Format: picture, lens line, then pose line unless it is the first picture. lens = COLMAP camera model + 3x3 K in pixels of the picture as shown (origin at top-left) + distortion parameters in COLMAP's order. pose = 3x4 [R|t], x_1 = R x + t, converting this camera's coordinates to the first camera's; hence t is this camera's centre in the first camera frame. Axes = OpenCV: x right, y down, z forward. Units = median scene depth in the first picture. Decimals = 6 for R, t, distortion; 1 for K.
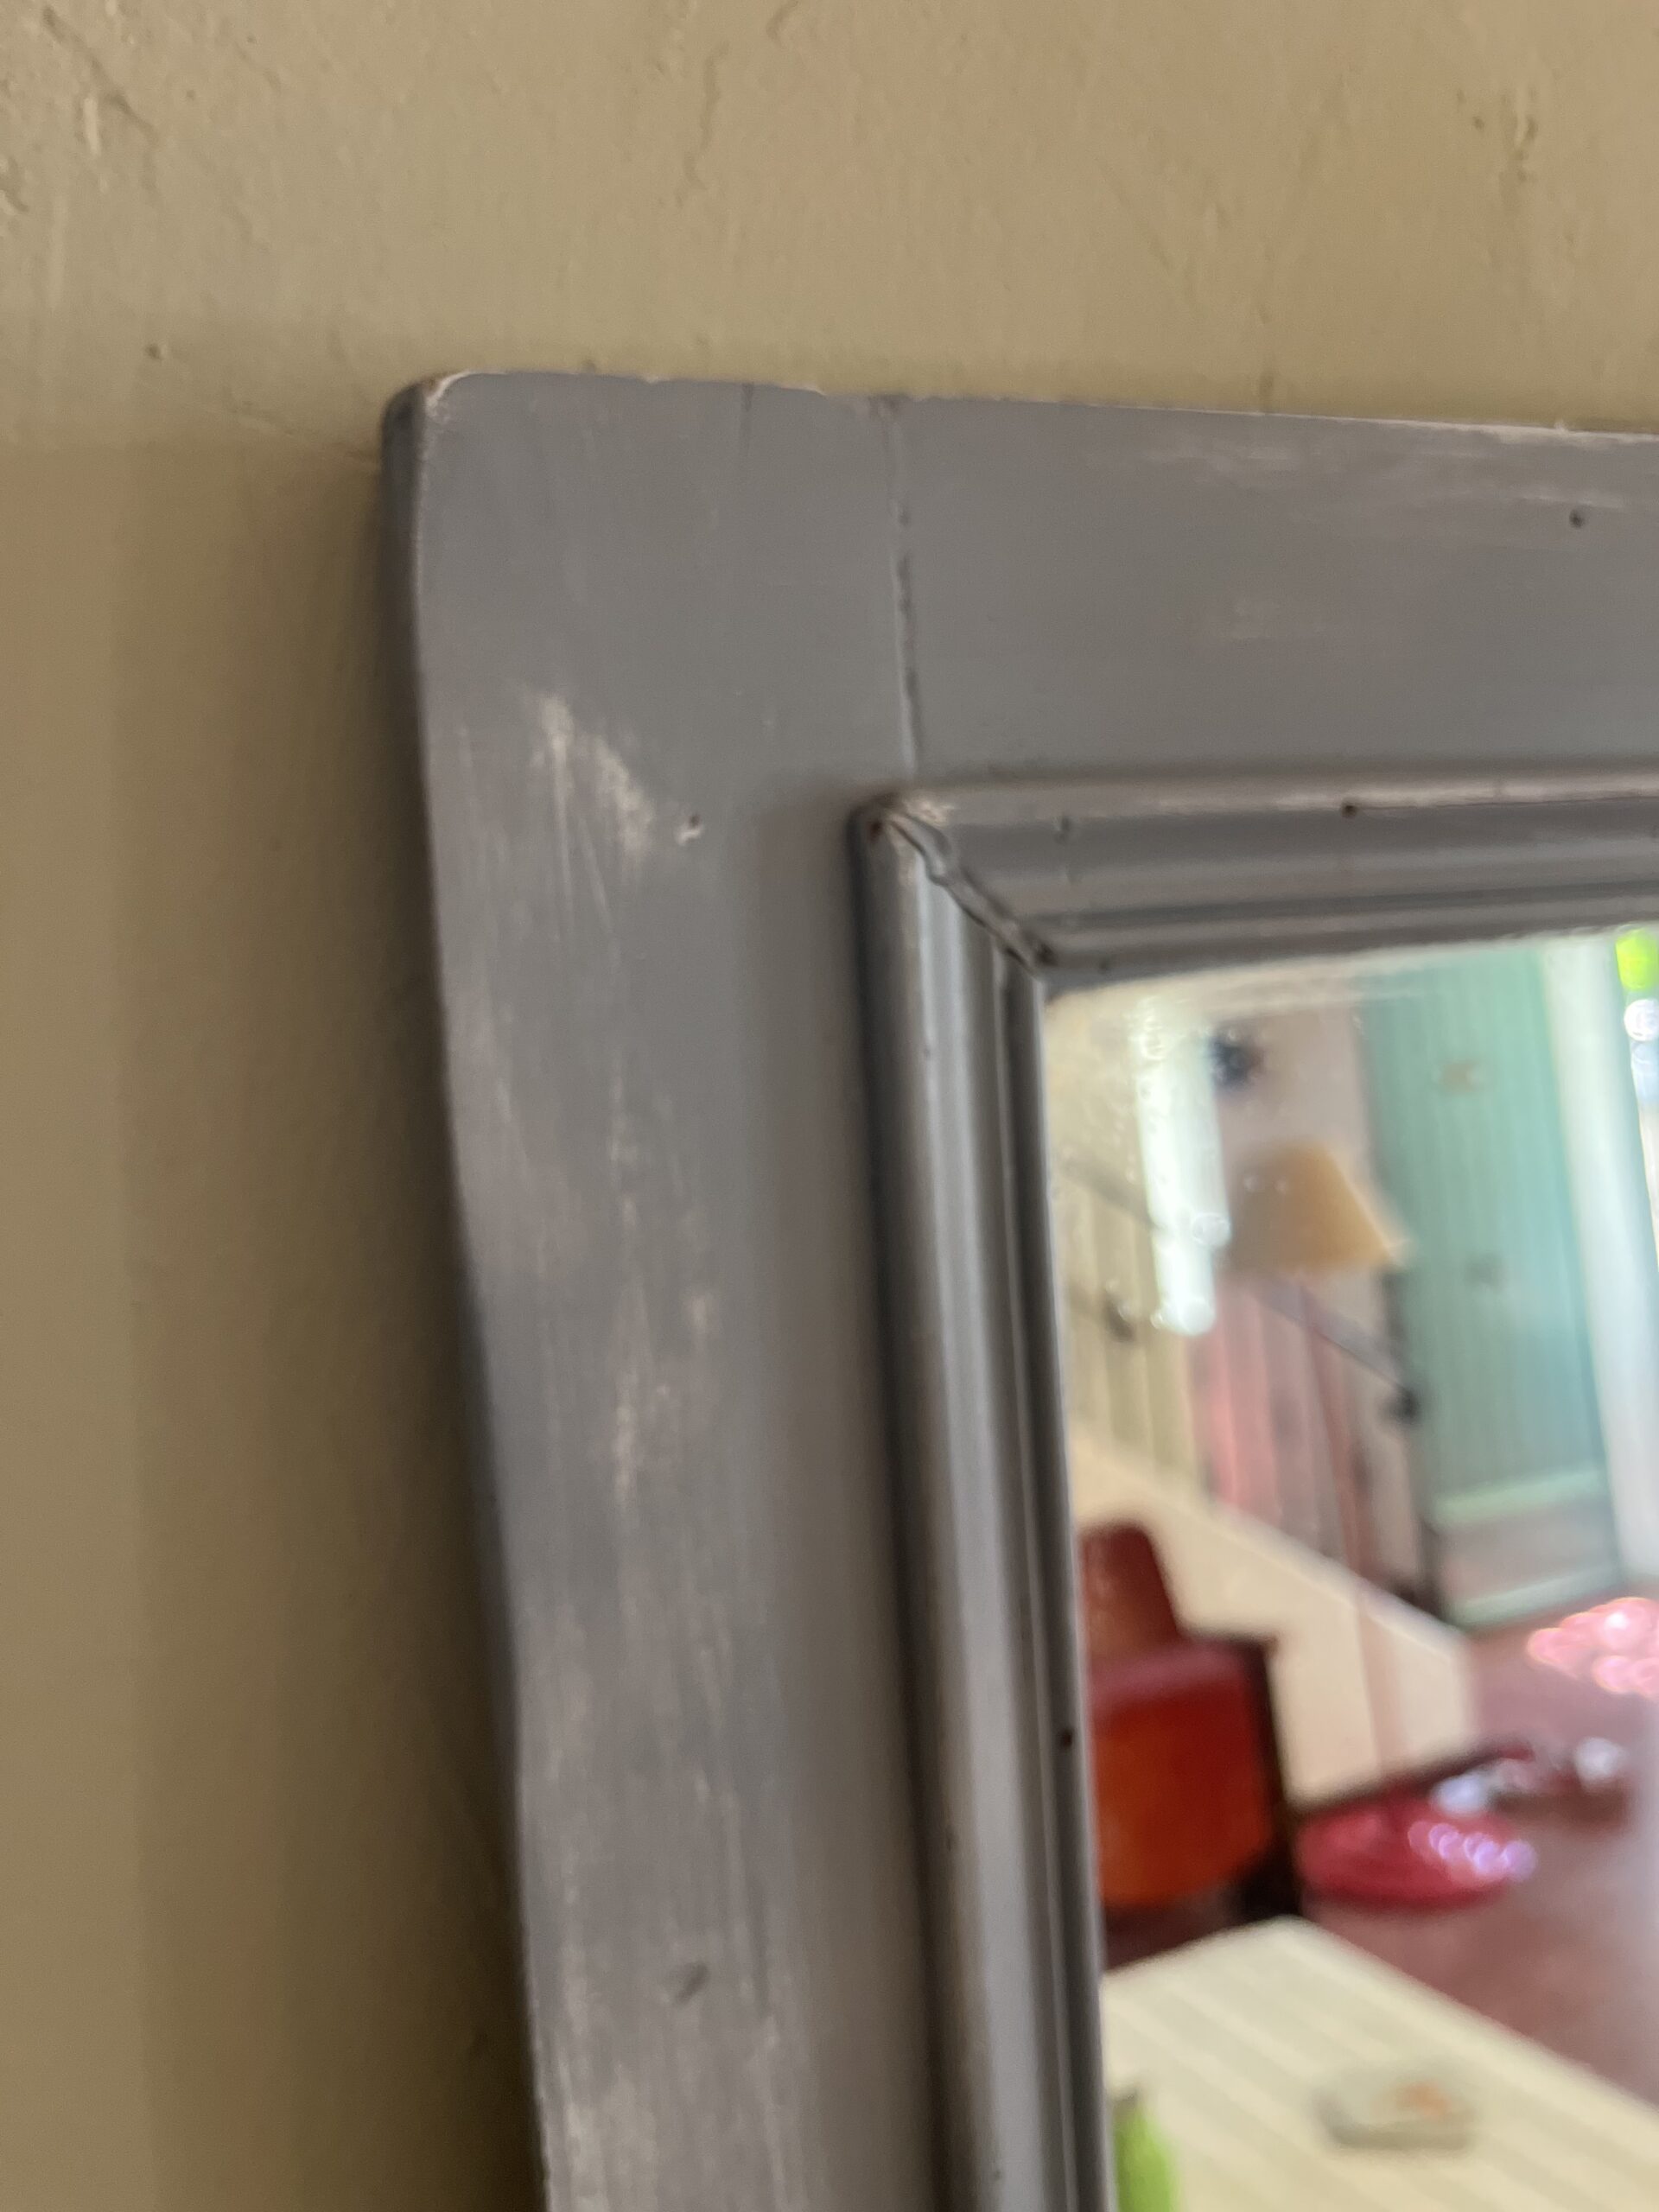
lens RADIAL K [[1649.4, 0, 829.5], [0, 1649.4, 1106.0], [0, 0, 1]] dist [0.001262, -0.055390]
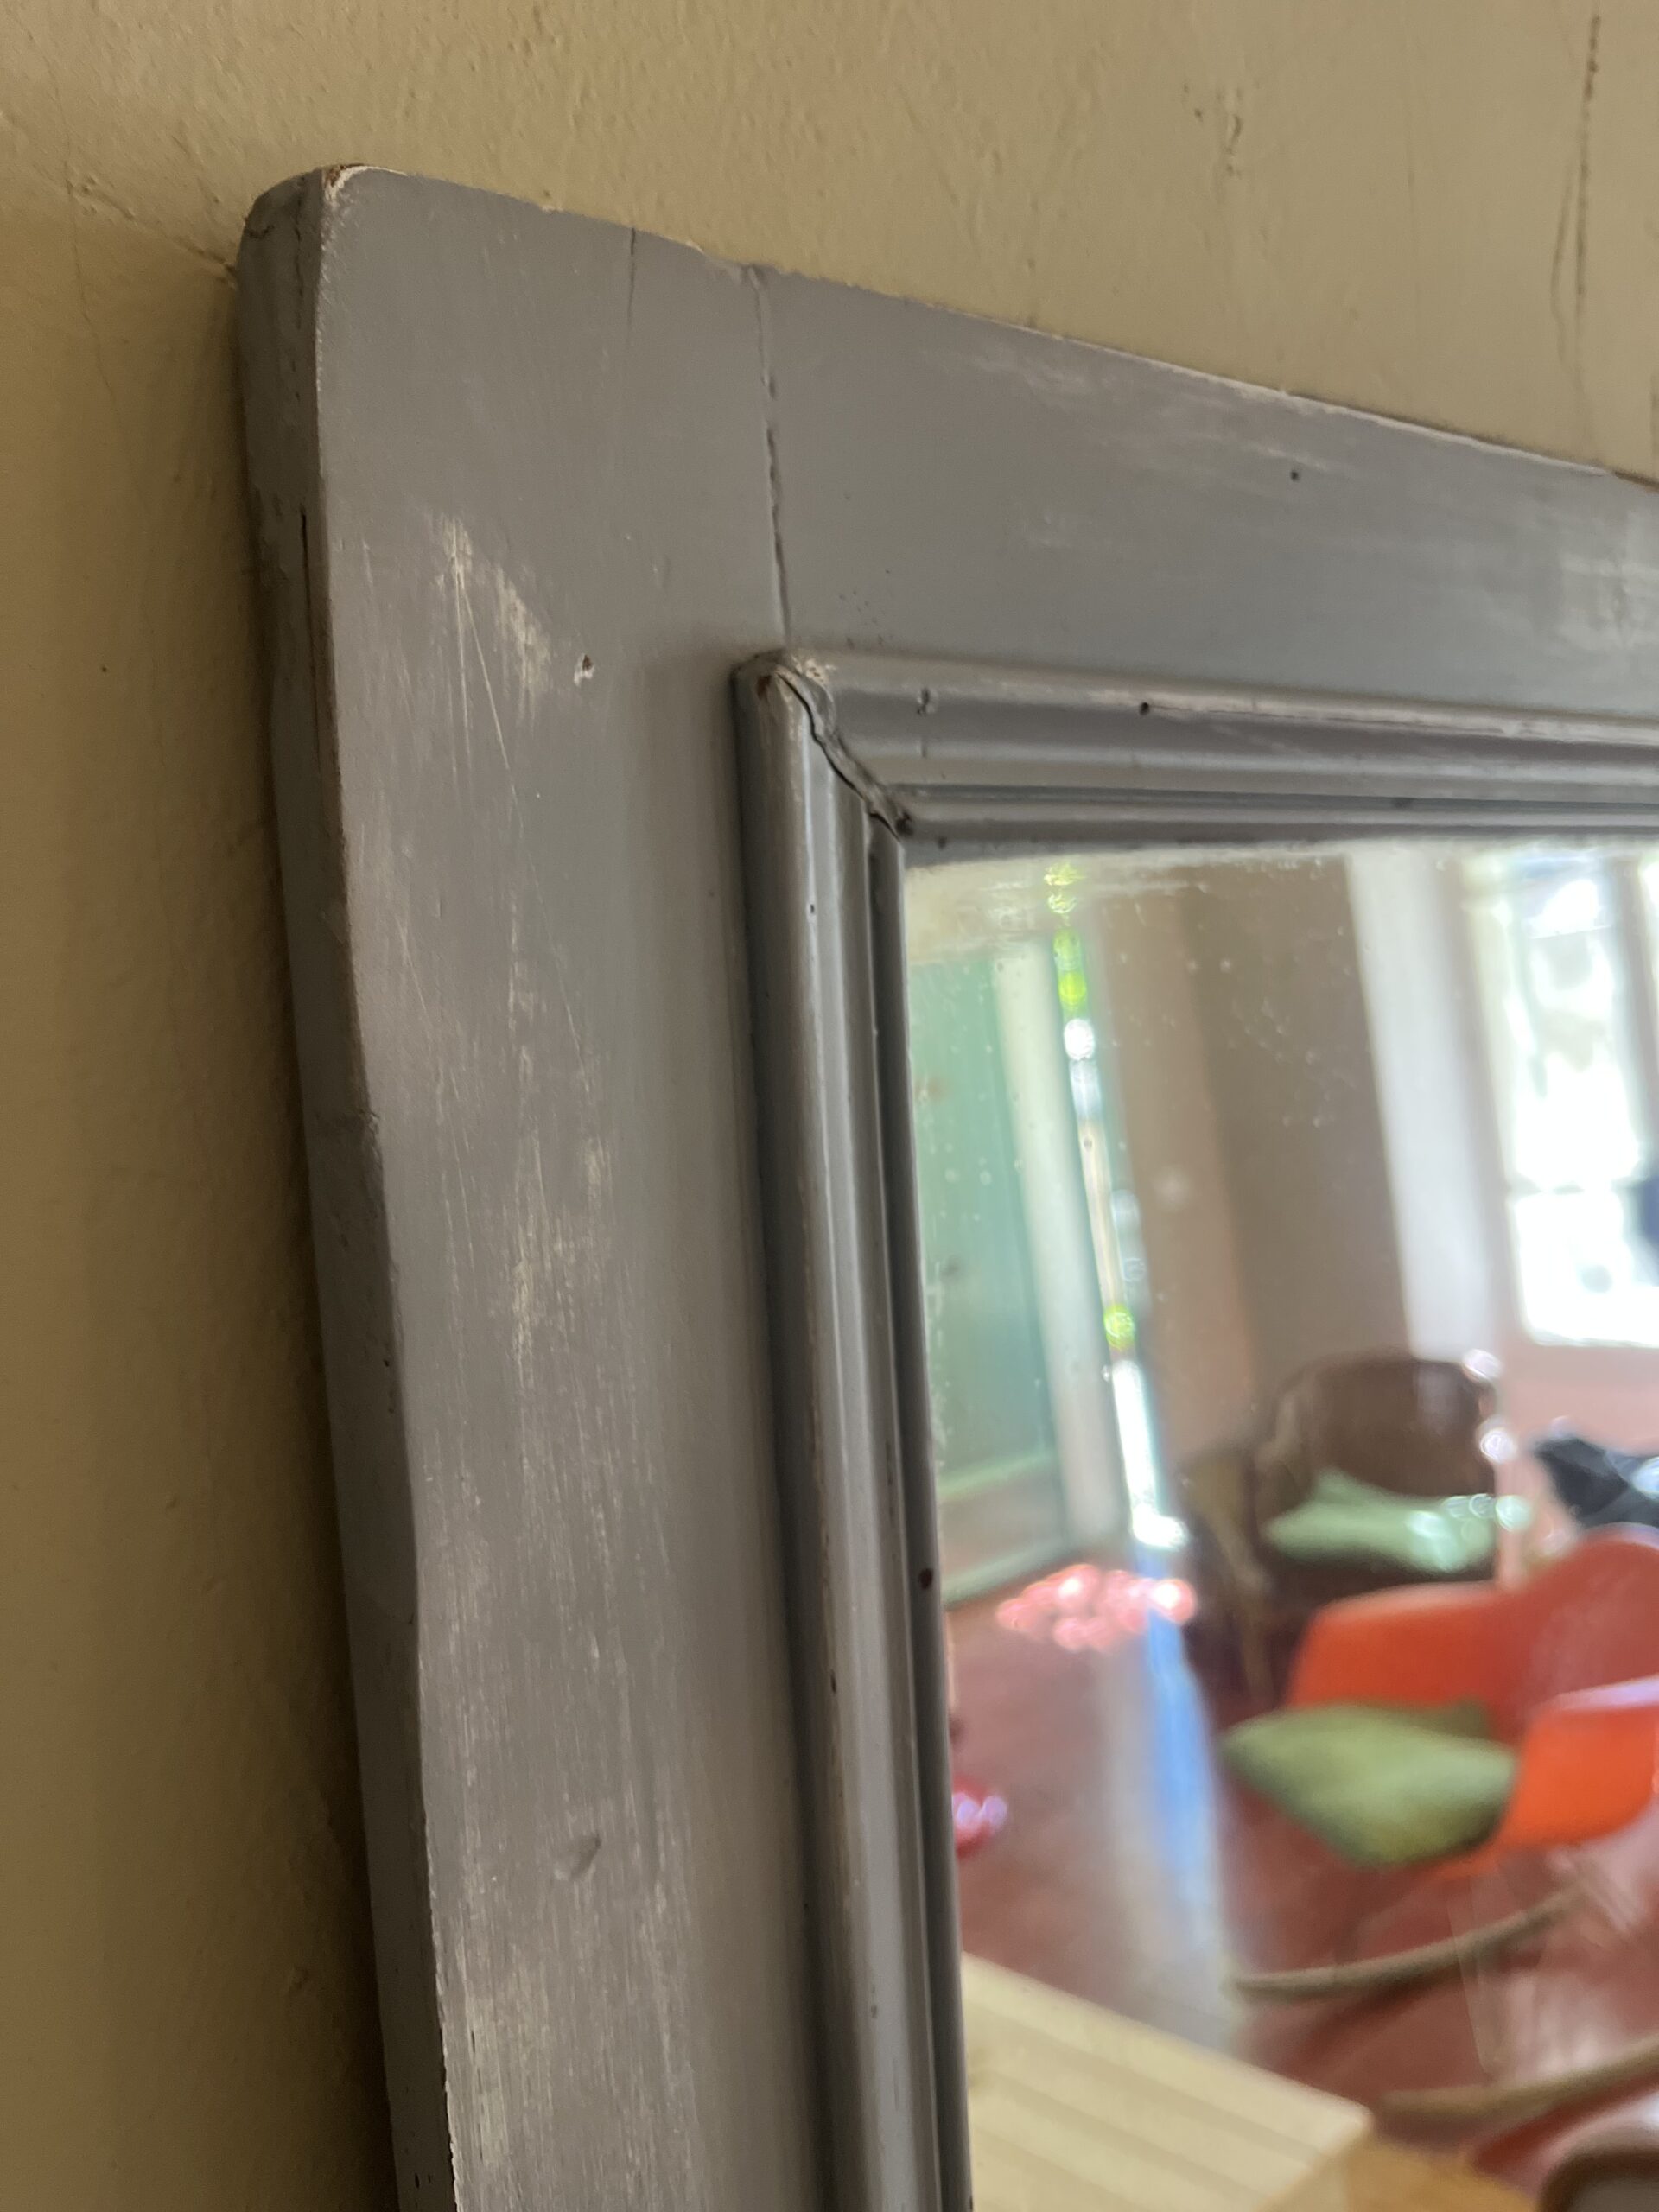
lens RADIAL K [[1618.7, 0, 829.5], [0, 1618.7, 1106.0], [0, 0, 1]] dist [0.001598, -0.046478]
pose [[0.960696, -0.011512, 0.277362, -0.208674], [0.012103, 0.999927, -0.000417, 0.090793], [-0.277337, 0.003758, 0.960765, 0.033583]]
